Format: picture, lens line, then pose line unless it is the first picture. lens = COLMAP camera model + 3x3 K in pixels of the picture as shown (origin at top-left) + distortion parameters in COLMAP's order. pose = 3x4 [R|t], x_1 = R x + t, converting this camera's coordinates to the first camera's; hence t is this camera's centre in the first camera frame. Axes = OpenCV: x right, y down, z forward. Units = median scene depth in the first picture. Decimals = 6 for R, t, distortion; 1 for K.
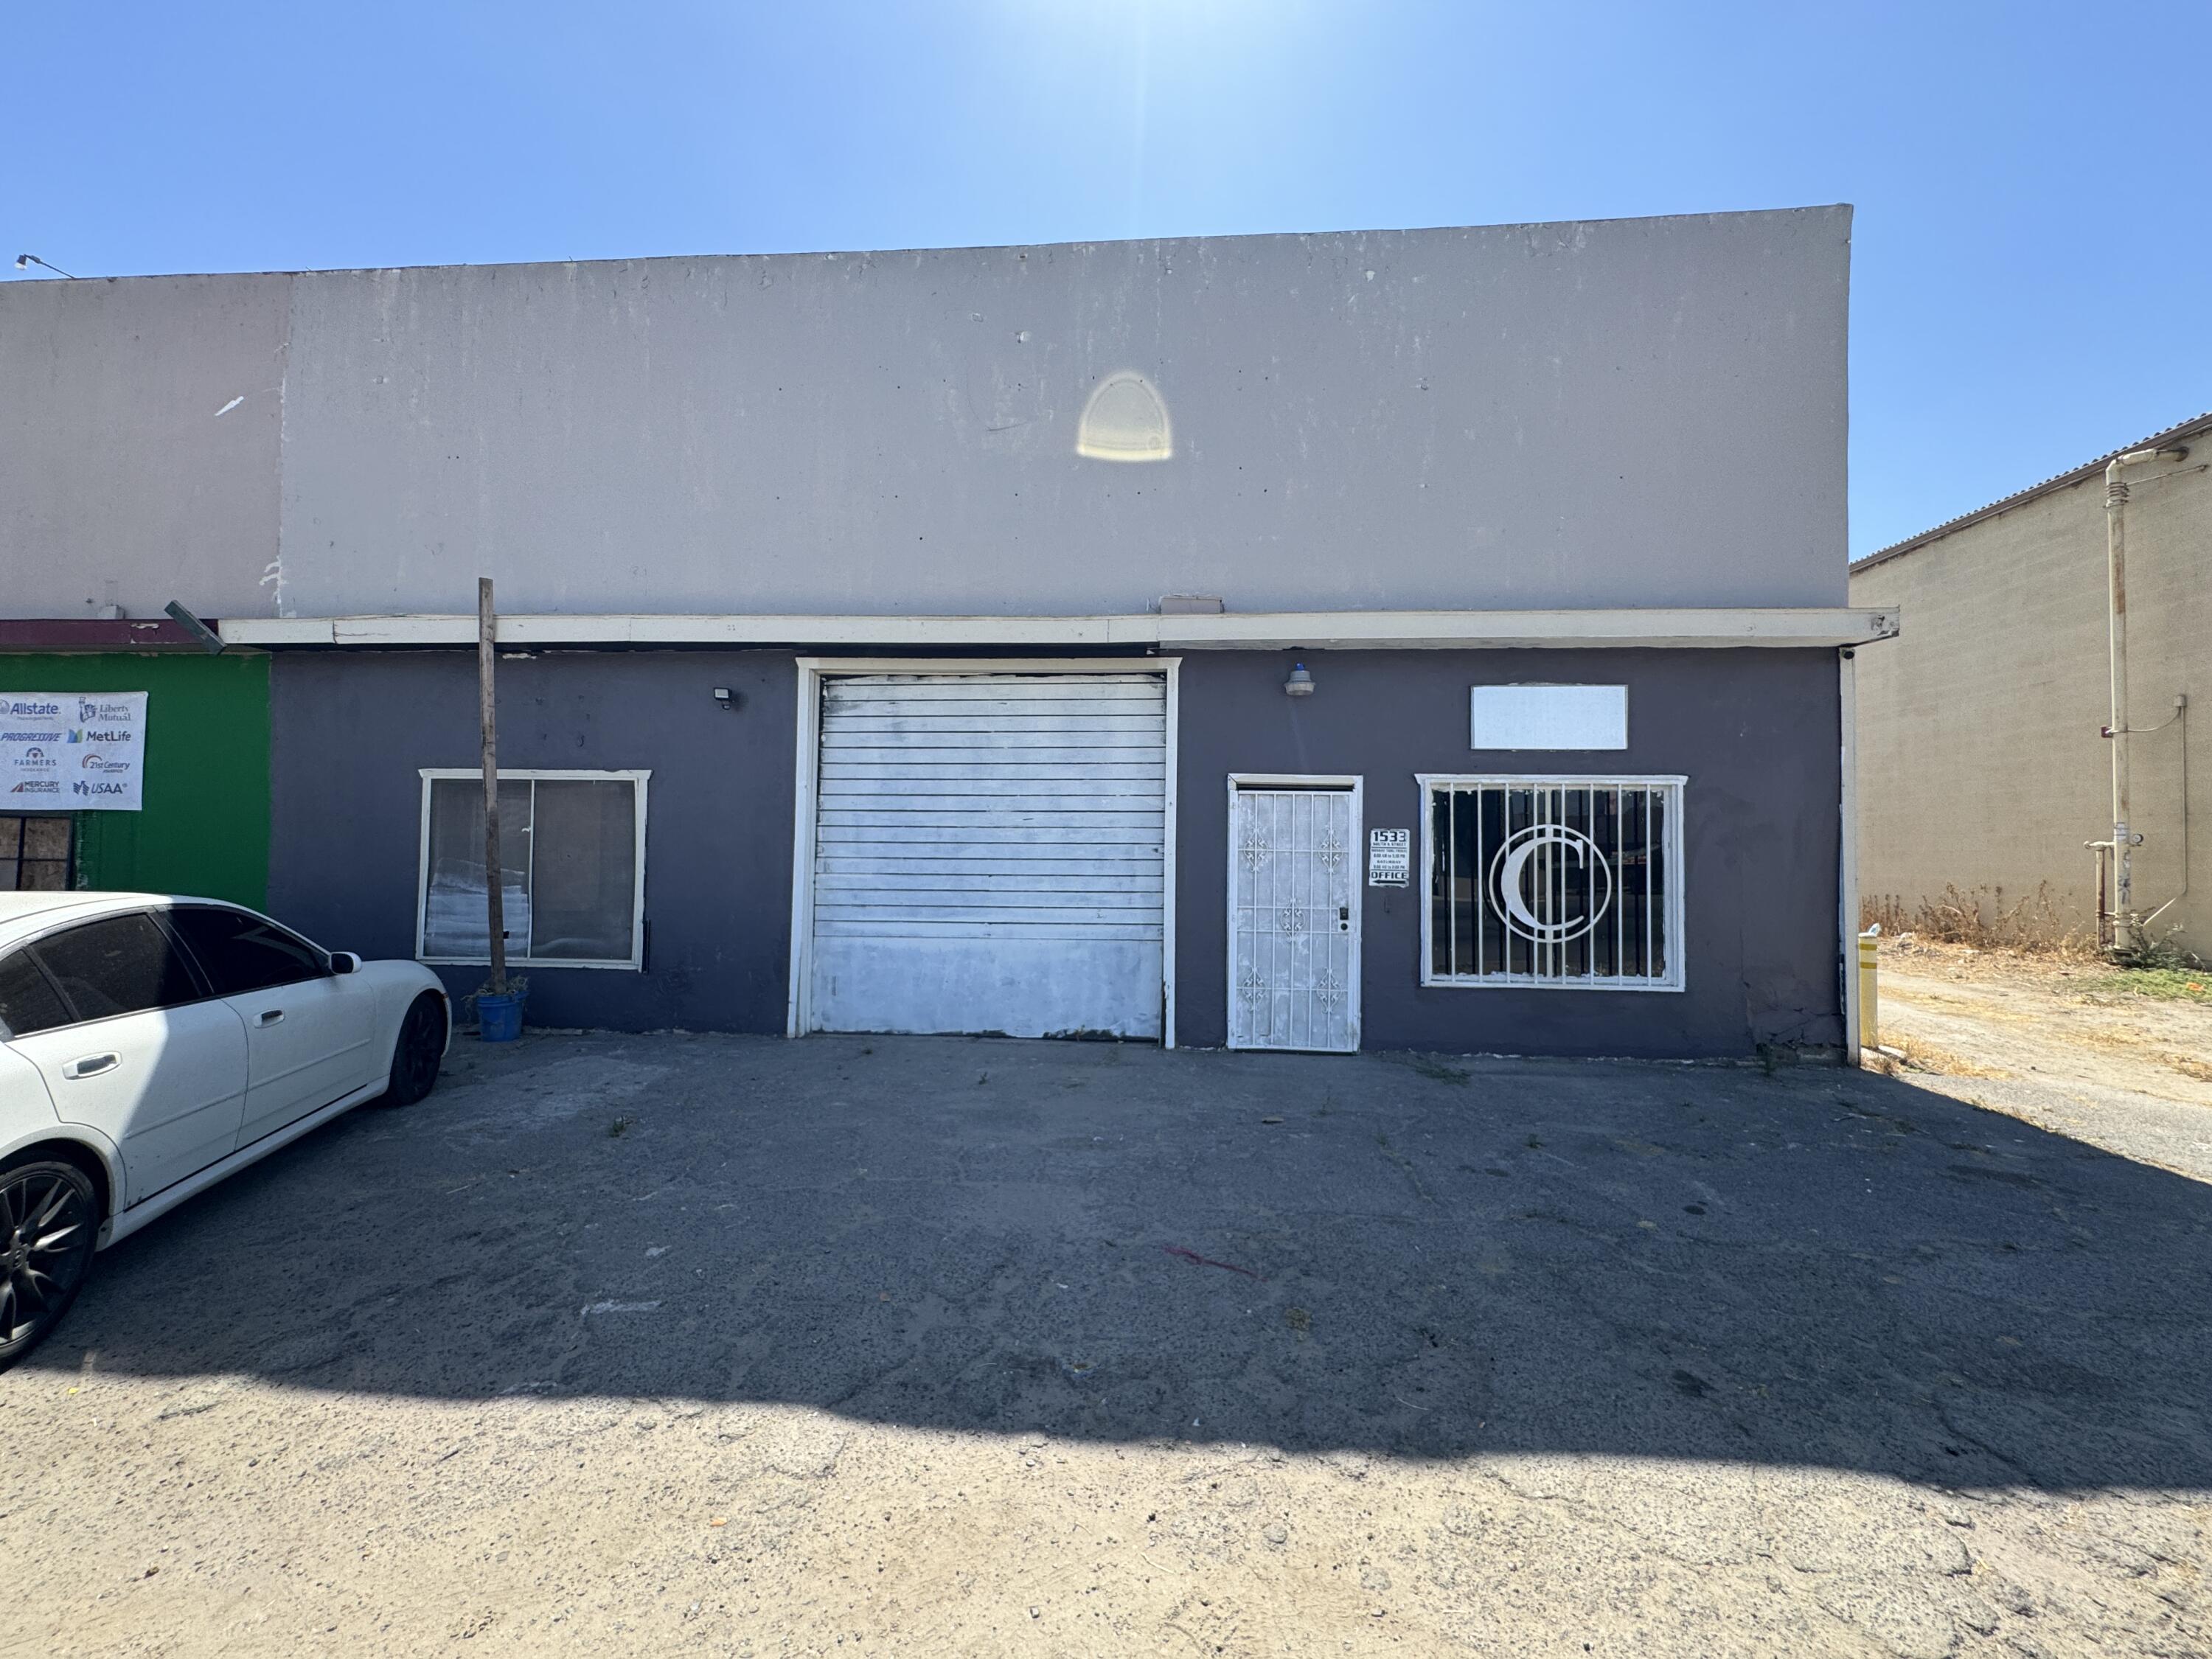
lens RADIAL K [[885.2, 0, 1104.8], [0, 885.2, 826.6], [0, 0, 1]] dist [-0.002175, 0.000933]
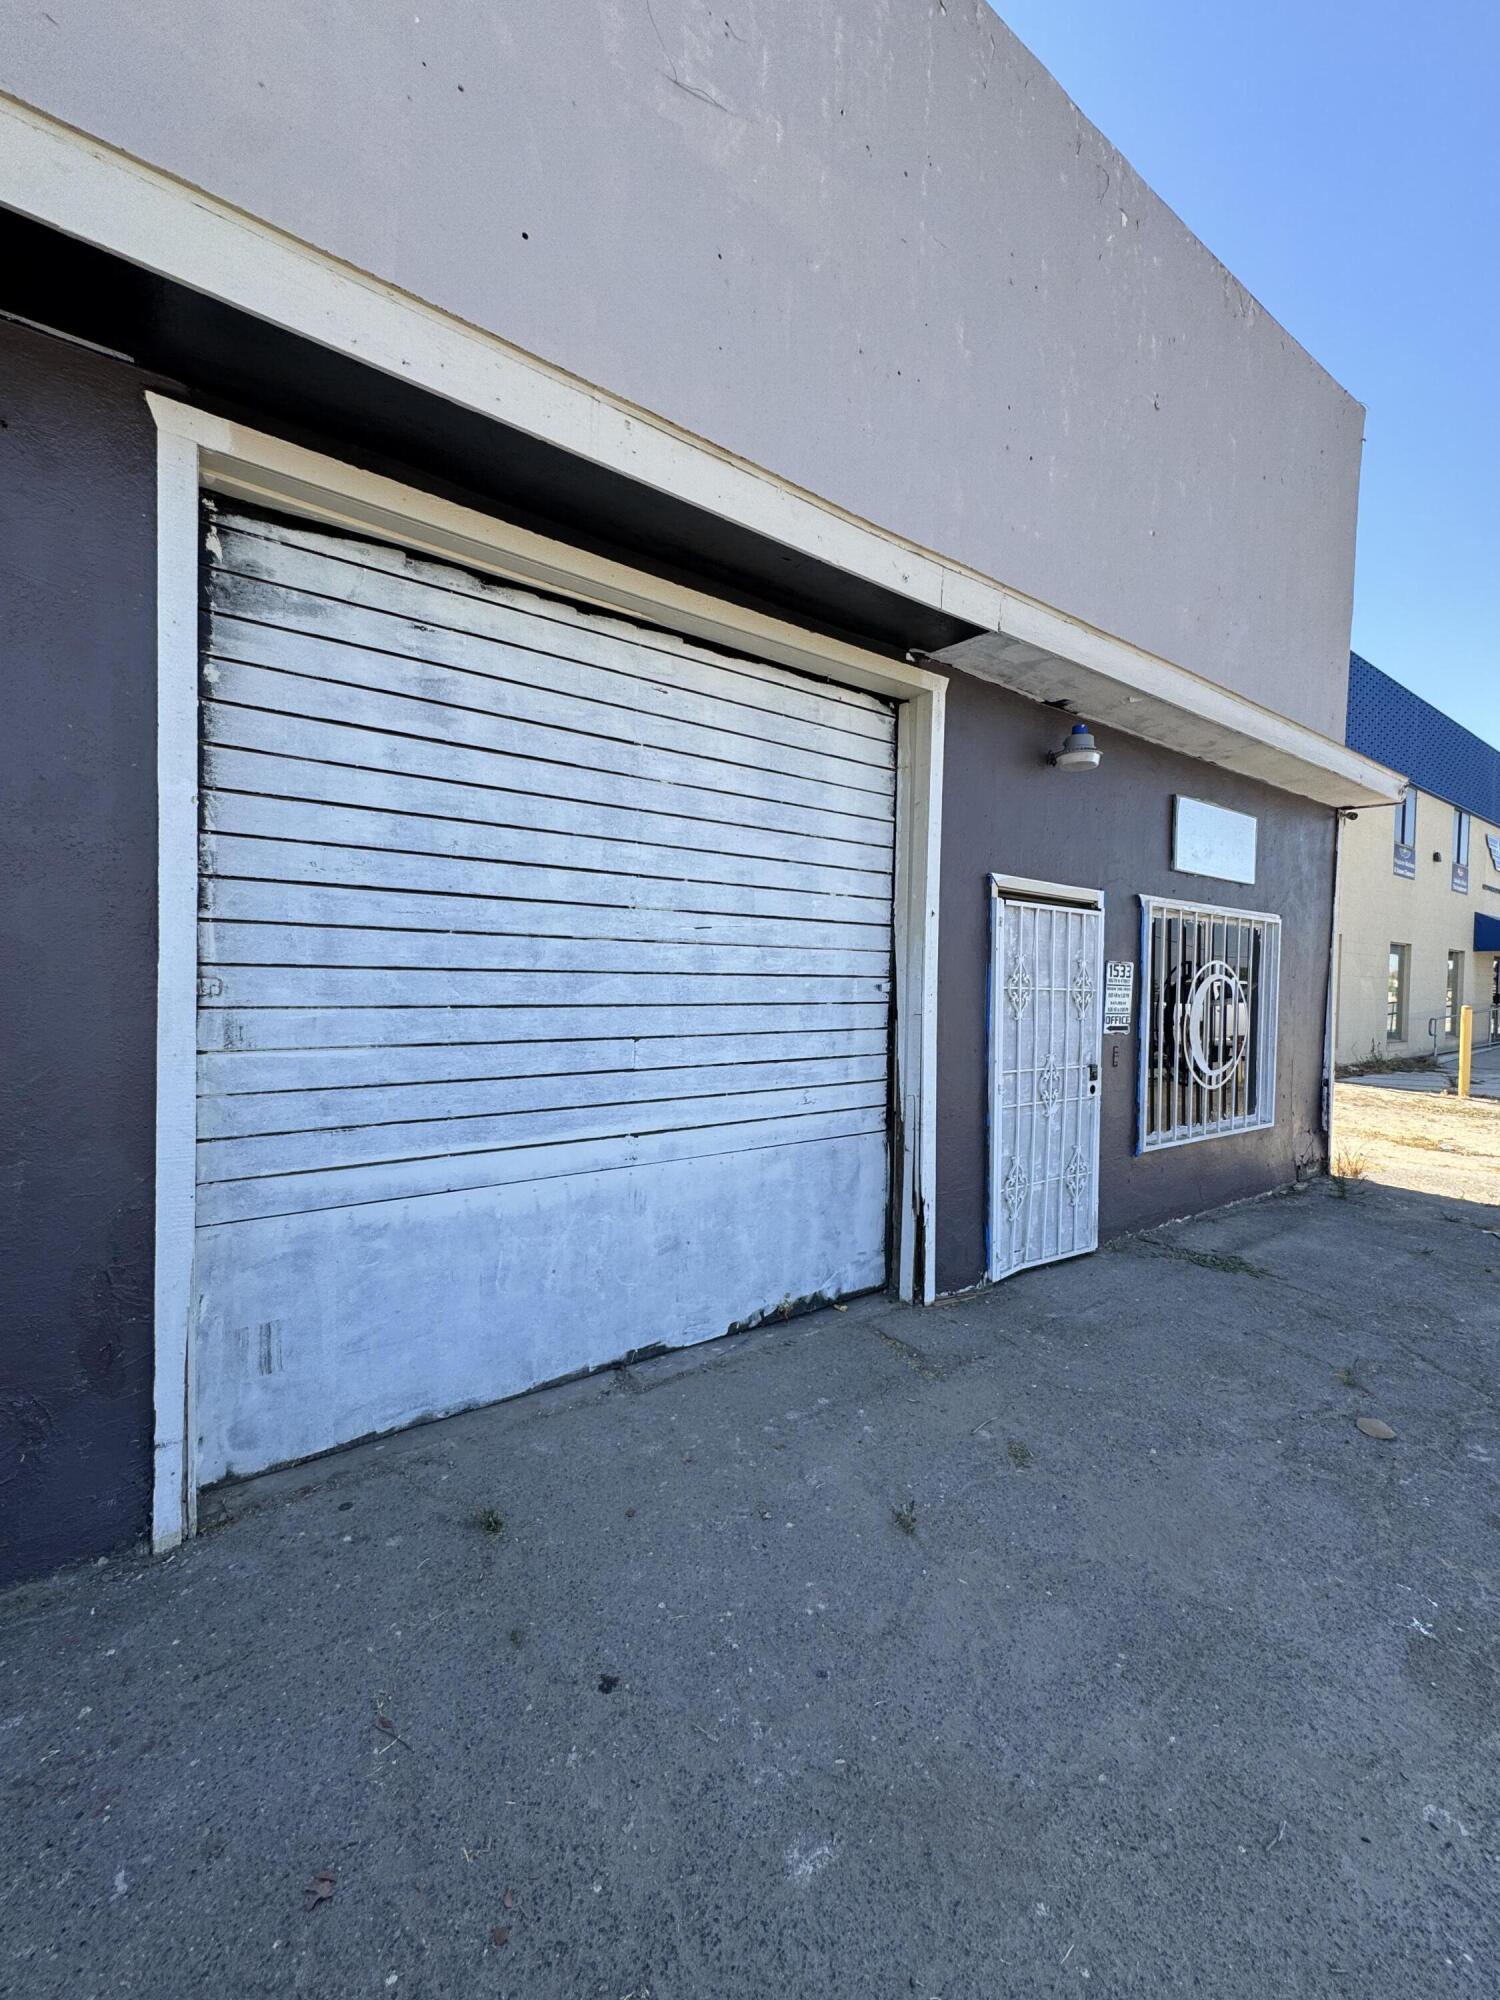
lens RADIAL K [[800.4, 0, 752.1], [0, 800.4, 998.0], [0, 0, 1]] dist [-0.002175, 0.000933]
pose [[0.771549, -0.009490, 0.636099, -0.386042], [-0.027601, 0.998448, 0.048374, 0.009799], [-0.635570, -0.054880, 0.770090, 0.657532]]
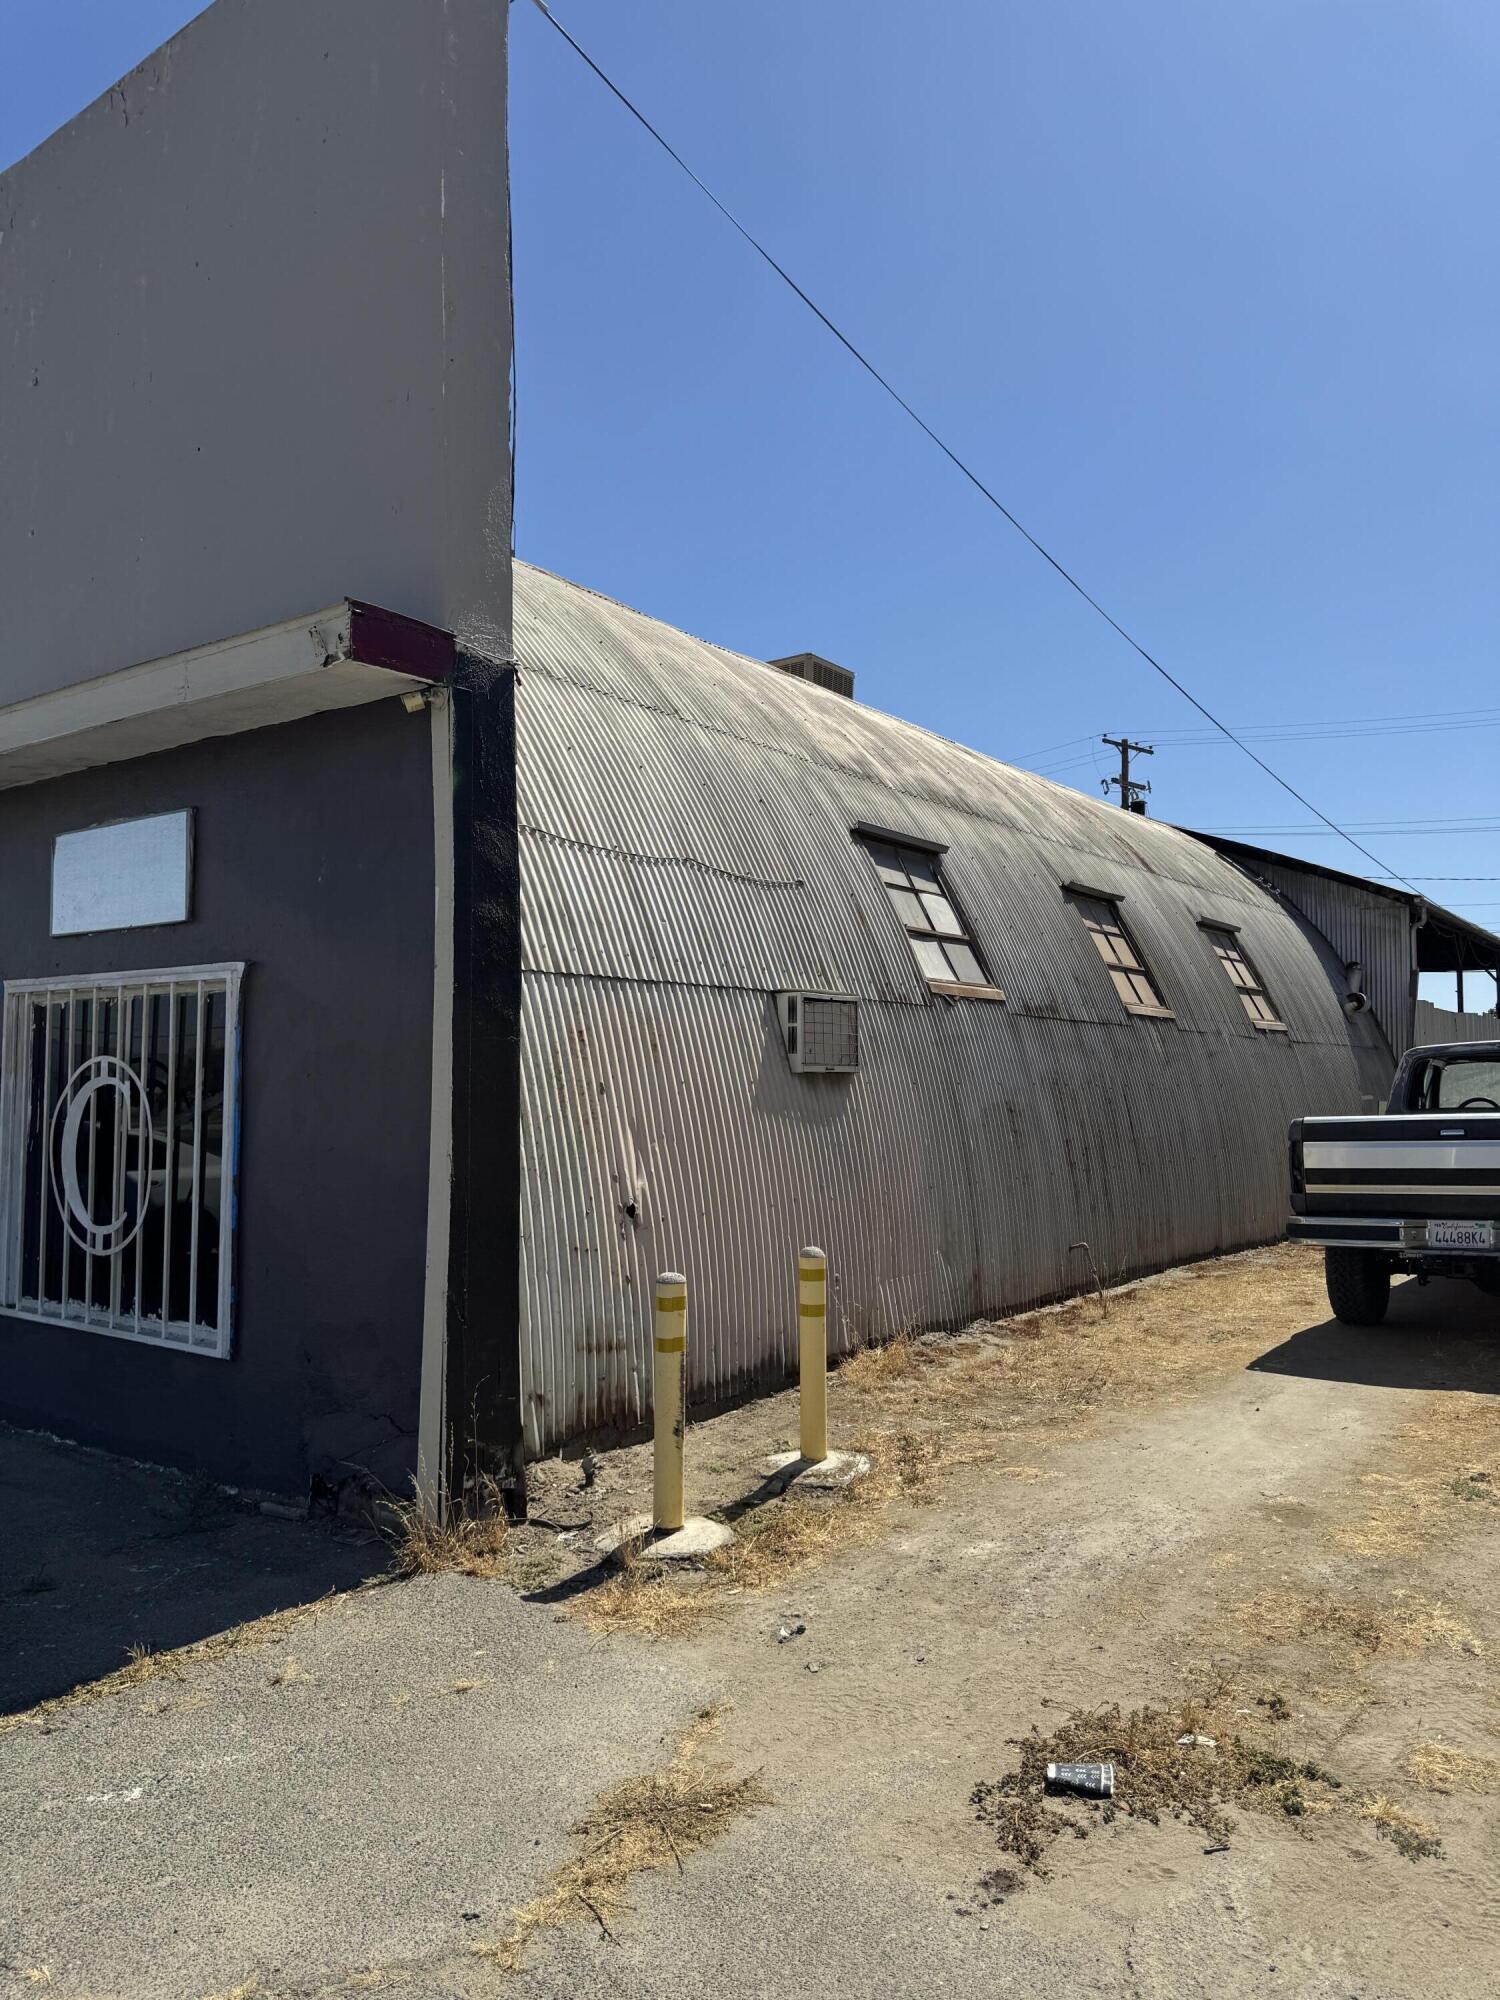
lens RADIAL K [[1372.1, 0, 769.7], [0, 1372.1, 996.4], [0, 0, 1]] dist [0.052996, -0.058819]
pose [[0.854231, -0.041218, -0.518257, 1.349627], [0.021419, 0.998796, -0.044132, 0.008613], [0.519452, 0.026598, 0.854085, 0.427303]]
